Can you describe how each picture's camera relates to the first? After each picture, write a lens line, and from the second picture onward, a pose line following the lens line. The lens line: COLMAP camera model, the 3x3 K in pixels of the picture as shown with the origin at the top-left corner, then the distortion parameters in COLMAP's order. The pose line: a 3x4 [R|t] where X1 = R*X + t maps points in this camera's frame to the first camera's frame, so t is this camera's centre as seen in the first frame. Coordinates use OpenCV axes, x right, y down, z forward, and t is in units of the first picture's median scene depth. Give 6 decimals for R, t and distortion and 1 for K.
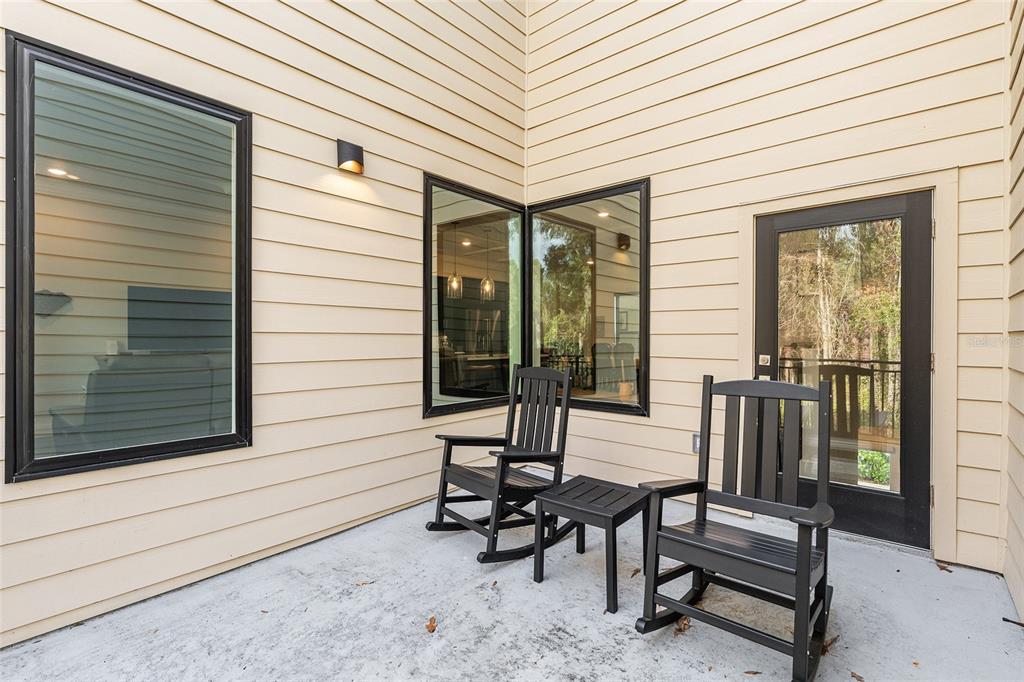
lens RADIAL K [[477.1, 0, 513.7], [0, 477.1, 337.8], [0, 0, 1]] dist [0.000089, -0.000064]
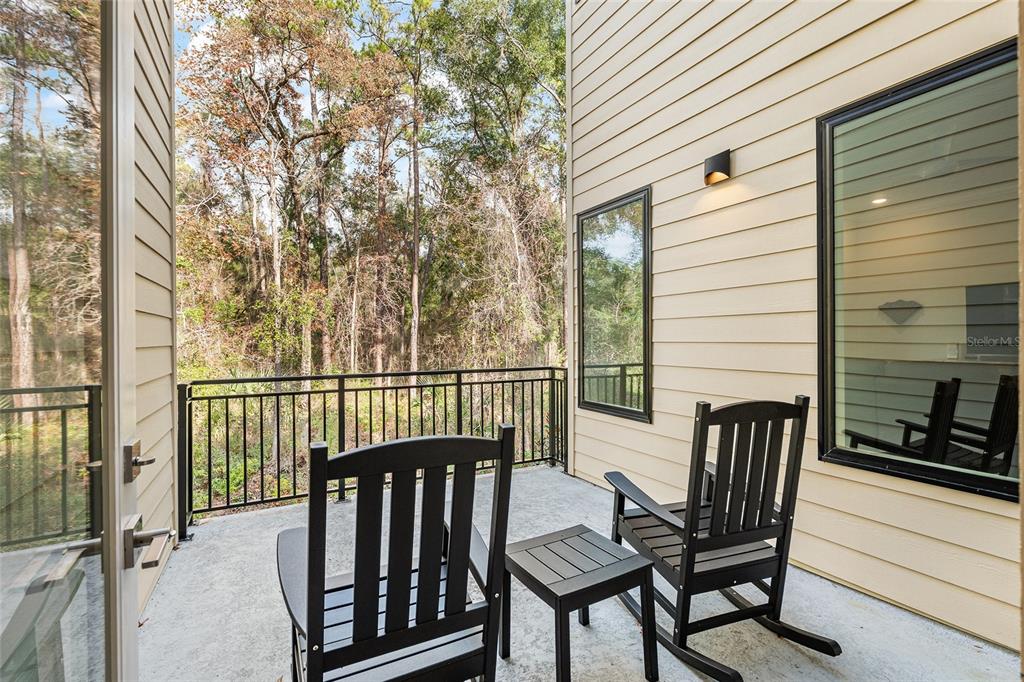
lens RADIAL K [[450.7, 0, 514.1], [0, 450.7, 344.0], [0, 0, 1]] dist [-0.006120, -0.000931]
pose [[-0.349746, 0.002715, -0.936841, 0.697614], [0.000251, 0.999996, 0.002804, -0.009956], [0.936845, 0.000745, -0.349745, 0.923195]]
